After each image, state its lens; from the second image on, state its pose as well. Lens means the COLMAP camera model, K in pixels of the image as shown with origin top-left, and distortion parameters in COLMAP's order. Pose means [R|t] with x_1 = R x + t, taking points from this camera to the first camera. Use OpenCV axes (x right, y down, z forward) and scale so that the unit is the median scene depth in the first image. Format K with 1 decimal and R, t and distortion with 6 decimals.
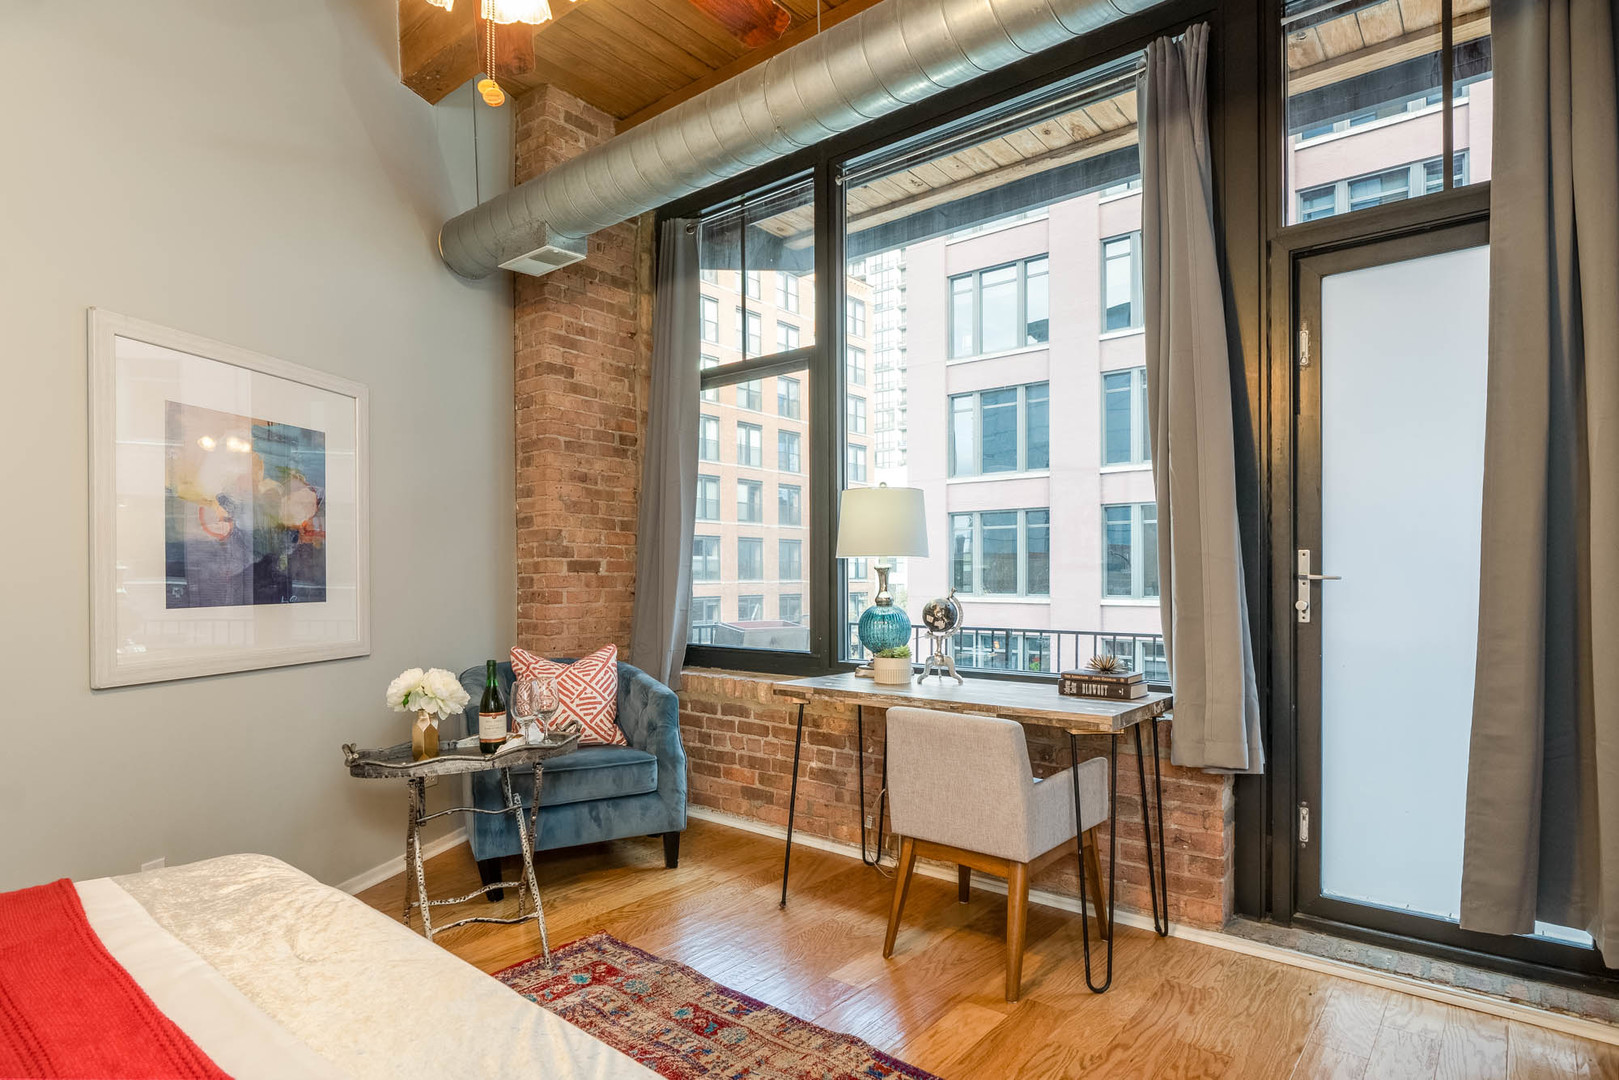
lens RADIAL K [[873.0, 0, 797.5], [0, 873.0, 582.8], [0, 0, 1]] dist [-0.001702, 0.000190]
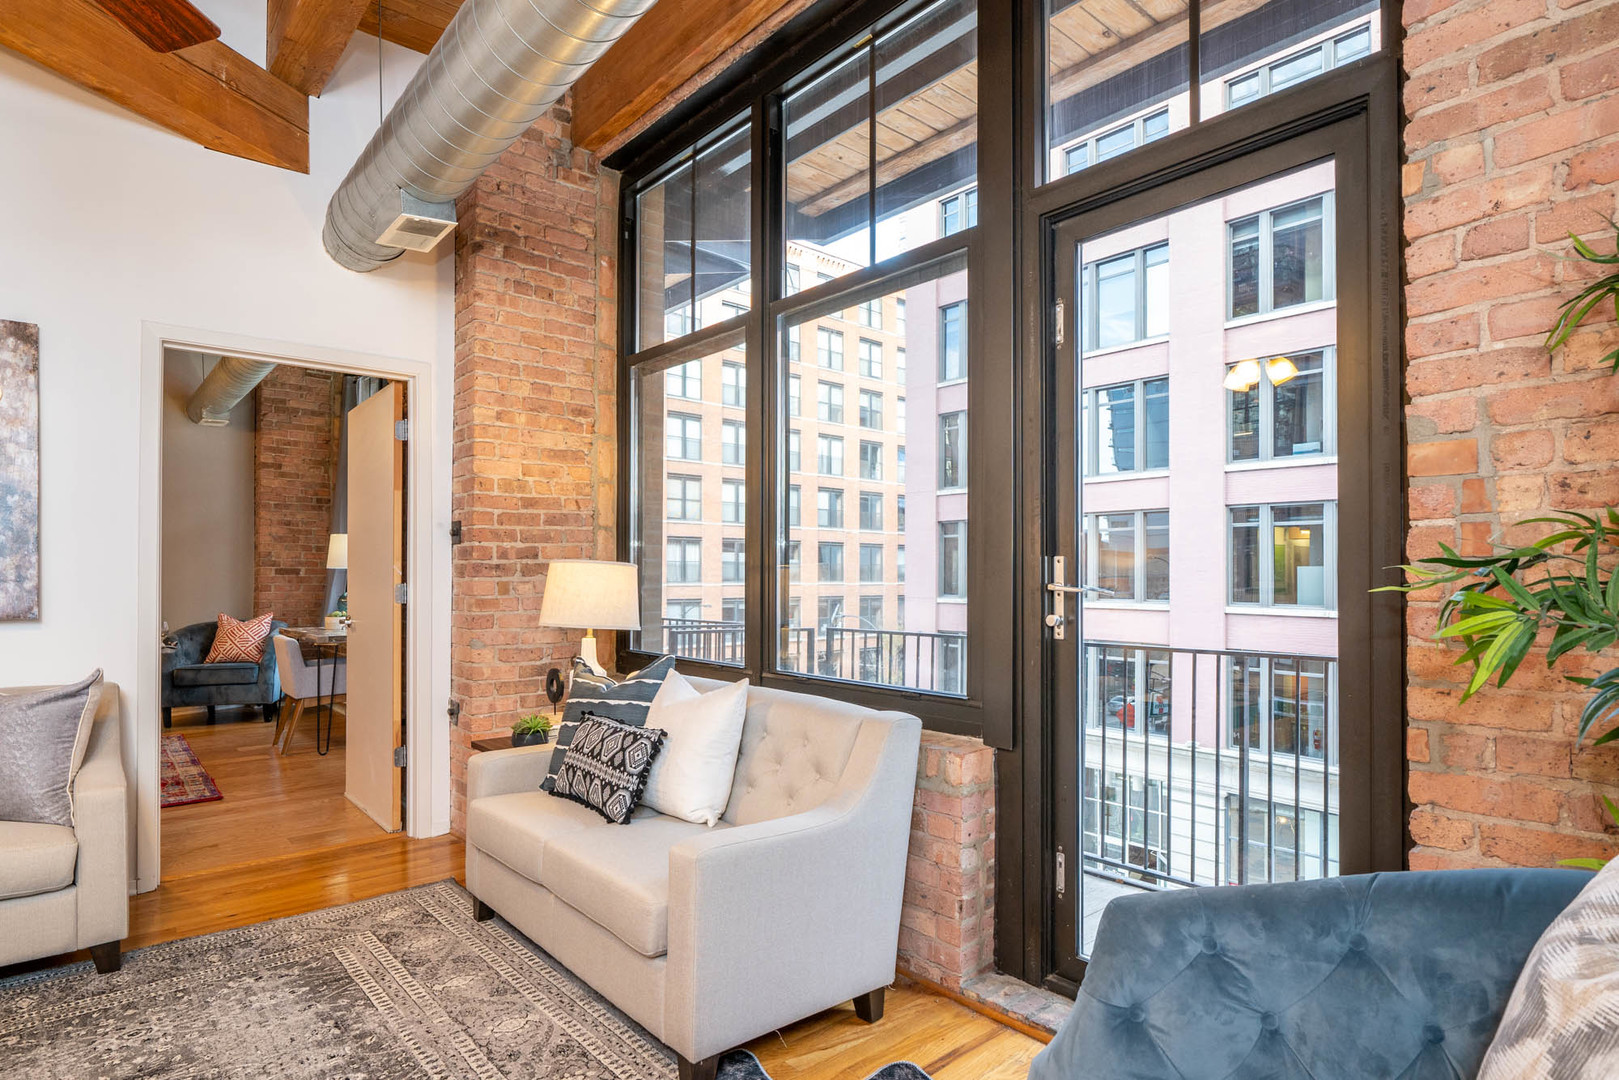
lens RADIAL K [[856.2, 0, 783.8], [0, 856.2, 571.8], [0, 0, 1]] dist [-0.003049, -0.000278]
pose [[0.985235, 0.006406, -0.171090, 1.308154], [-0.008974, 0.999858, -0.014240, -0.002214], [0.170975, 0.015565, 0.985153, -0.708288]]
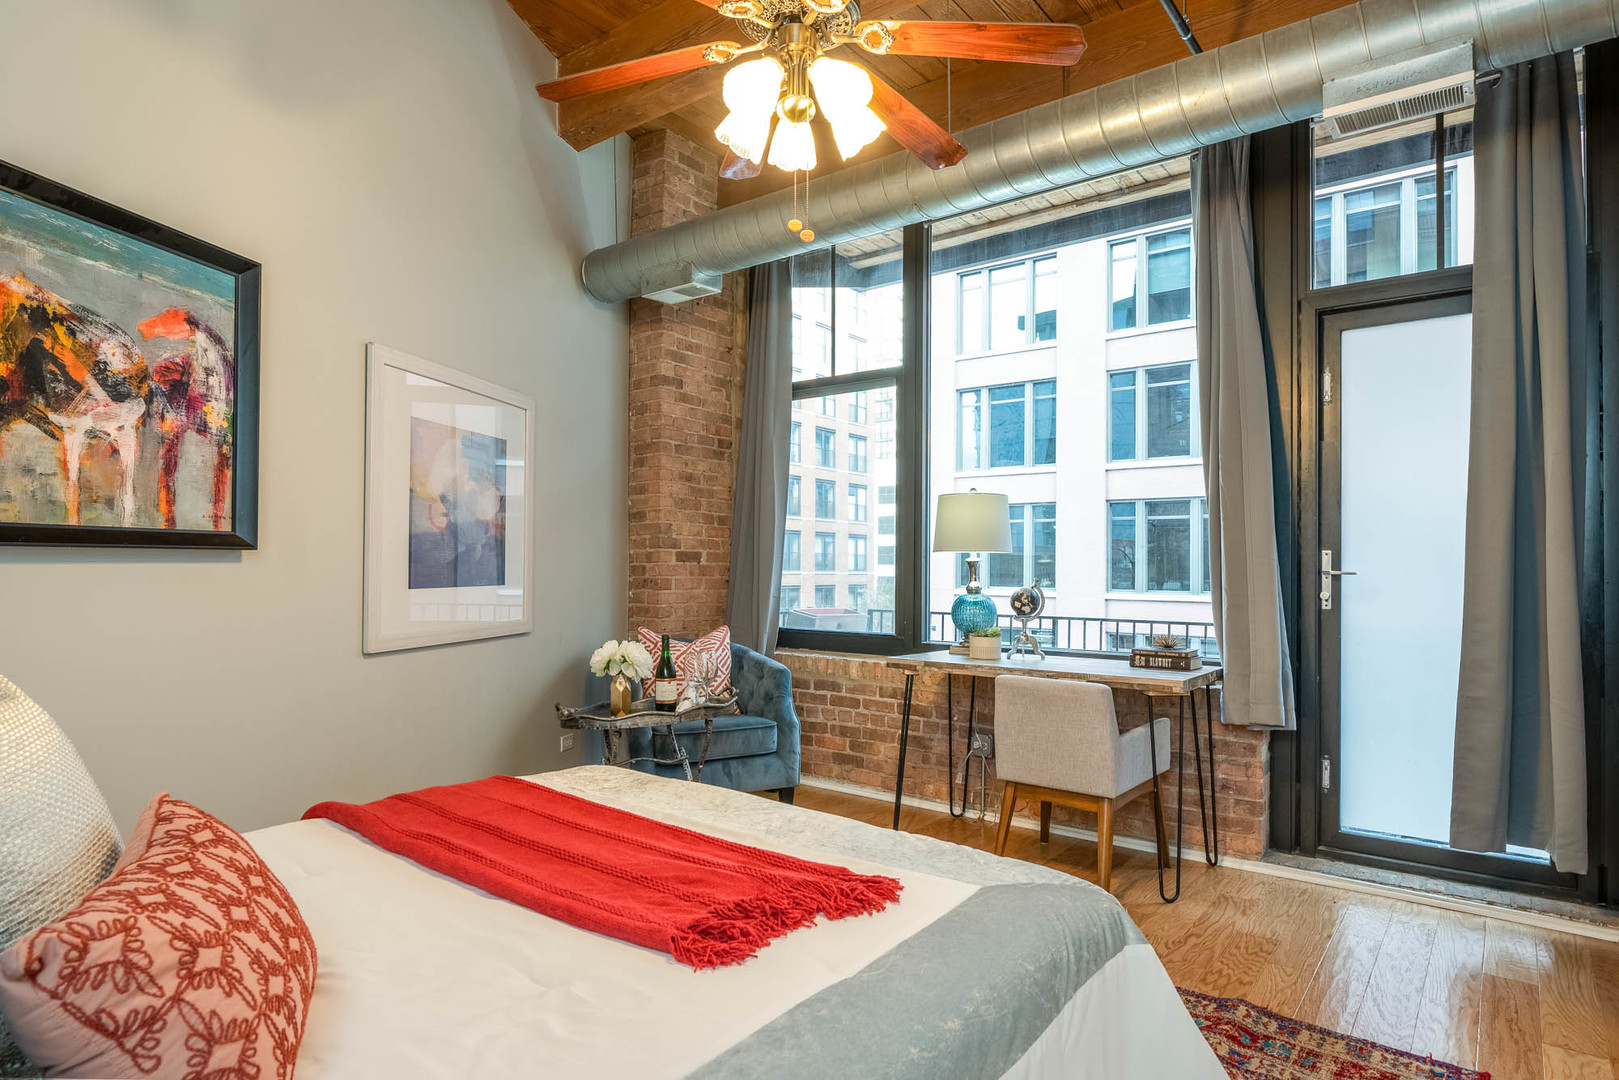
lens RADIAL K [[893.1, 0, 830.0], [0, 893.1, 561.5], [0, 0, 1]] dist [-0.000293, 0.000507]
pose [[0.998970, 0.010873, 0.044045, -0.137551], [-0.010231, 0.999838, -0.014776, 0.002911], [-0.044199, 0.014310, 0.998920, -0.179631]]
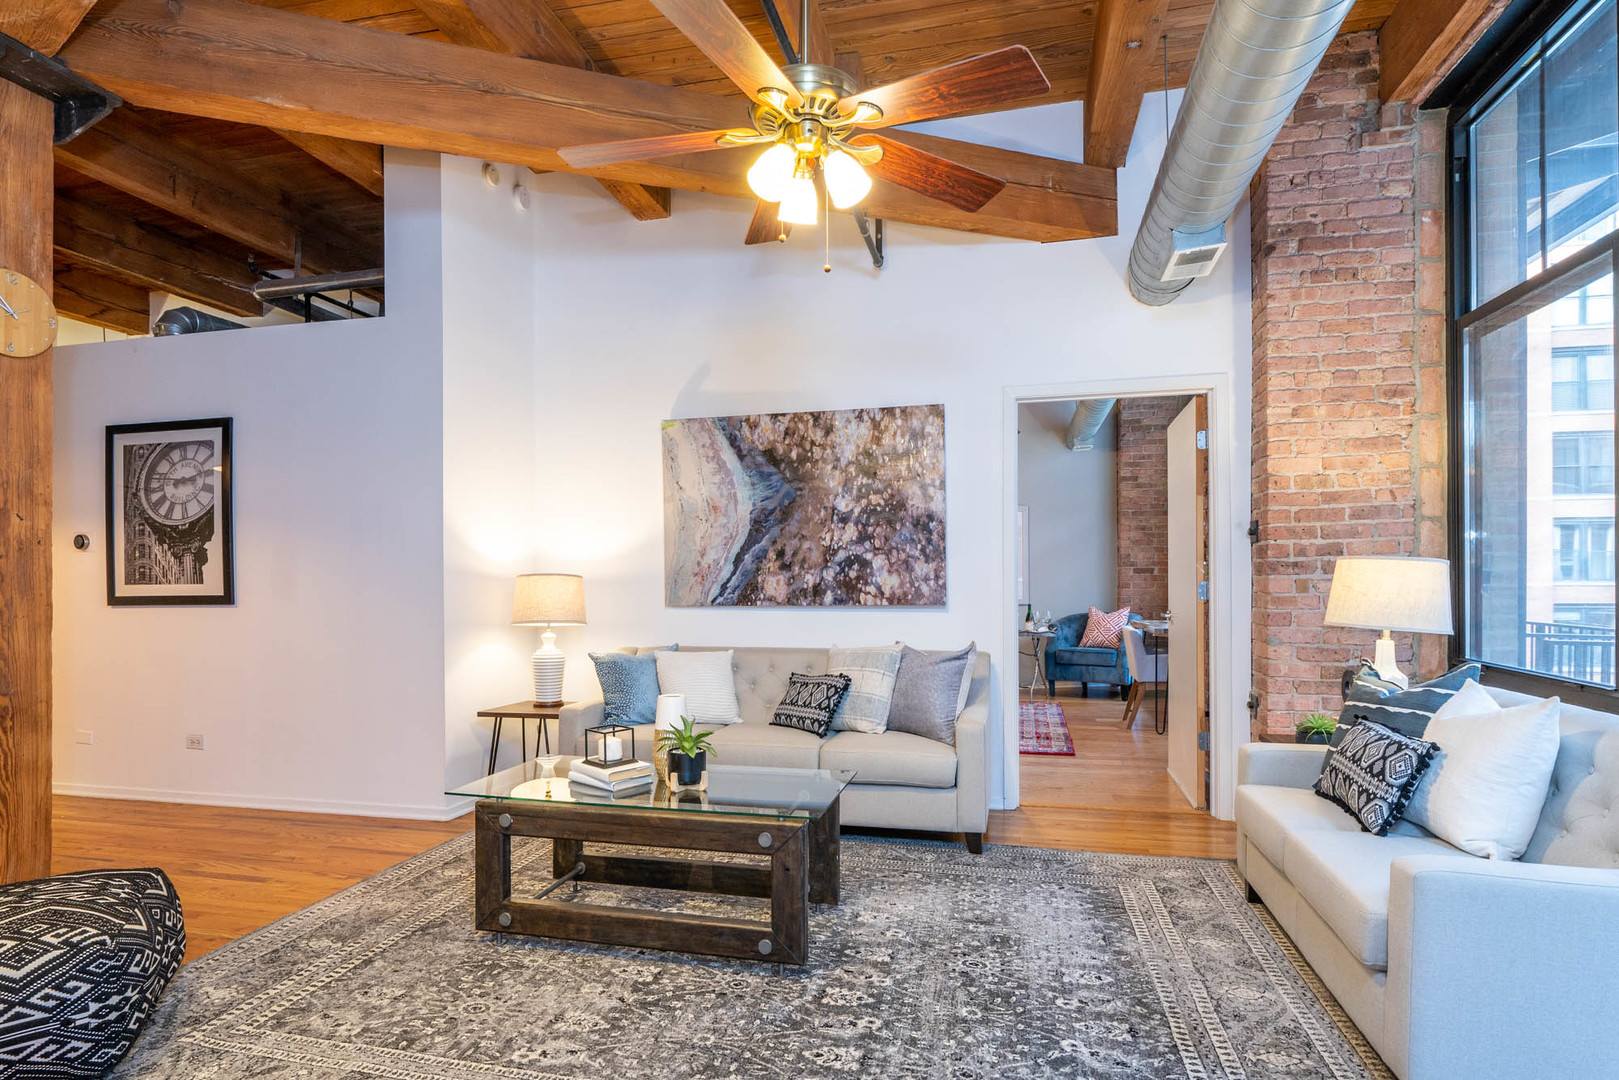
lens RADIAL K [[844.0, 0, 809.0], [0, 844.0, 573.7], [0, 0, 1]] dist [-0.003093, -0.000299]
pose [[0.444015, 0.000822, -0.896019, 1.439563], [-0.006243, 0.999978, -0.002176, -0.002766], [0.895998, 0.006560, 0.444010, -0.721879]]
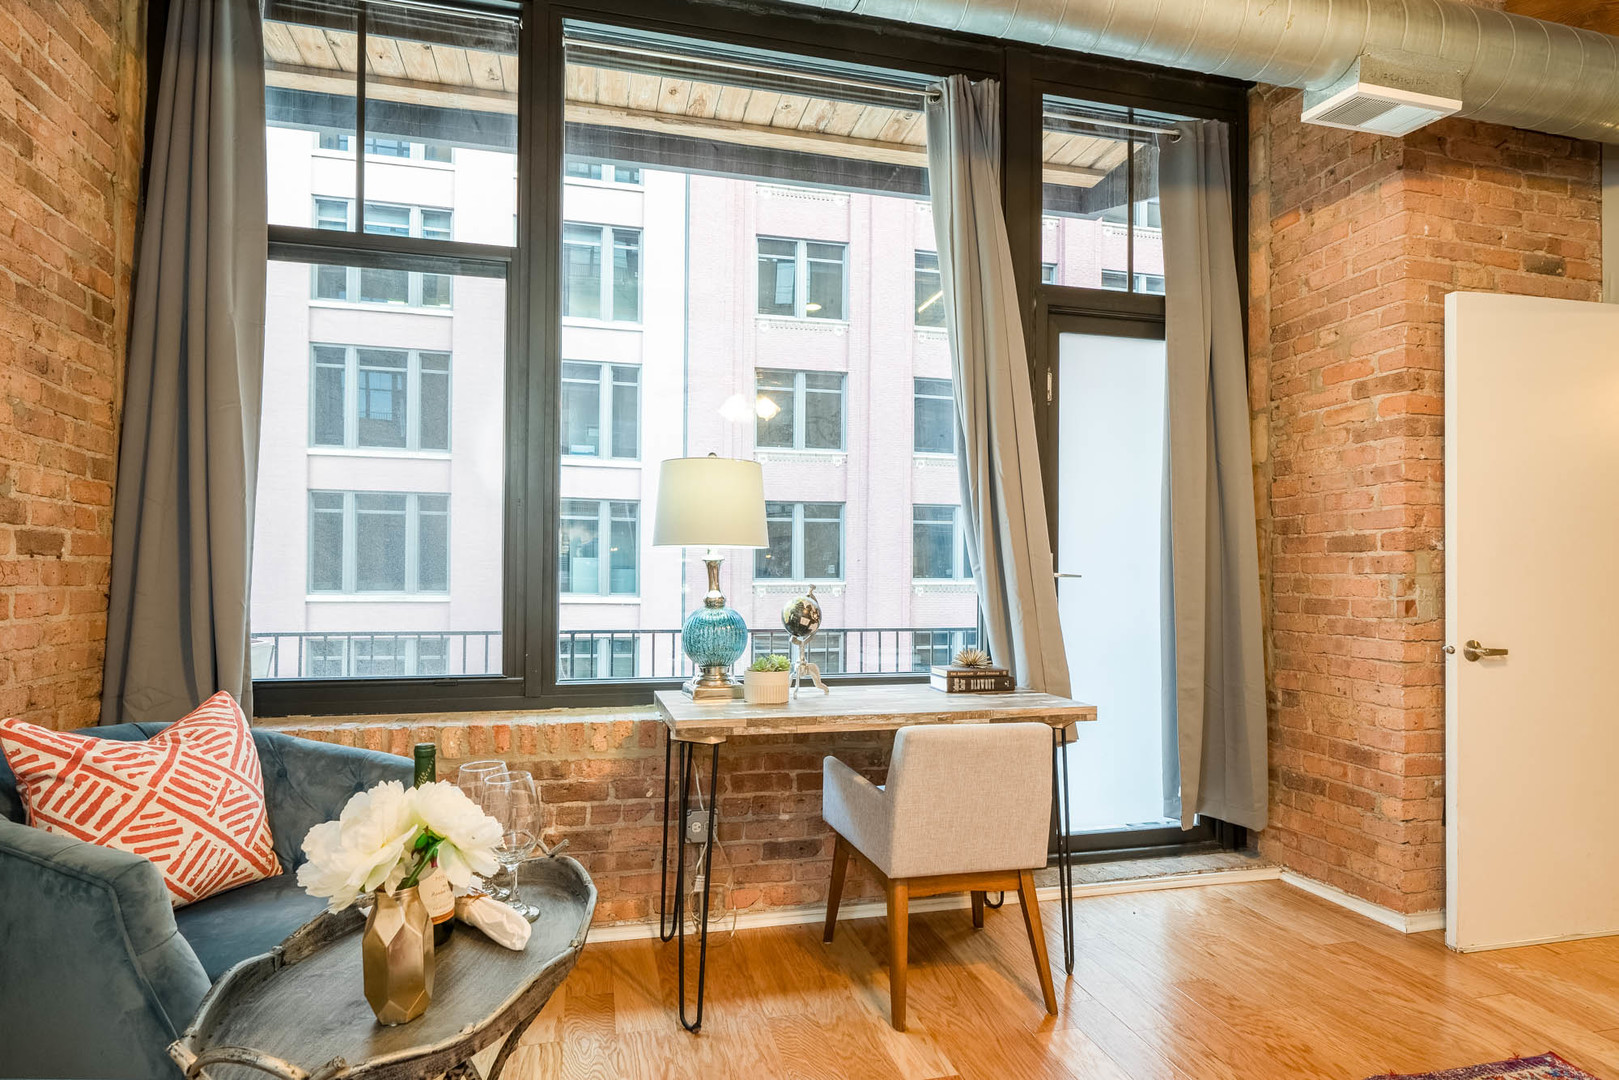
lens RADIAL K [[871.3, 0, 807.3], [0, 871.3, 567.6], [0, 0, 1]] dist [-0.001906, -0.000578]
pose [[0.594960, 0.012821, 0.803653, -0.460557], [-0.003959, 0.999907, -0.013021, -0.000101], [-0.803746, 0.004565, 0.594955, 0.425821]]
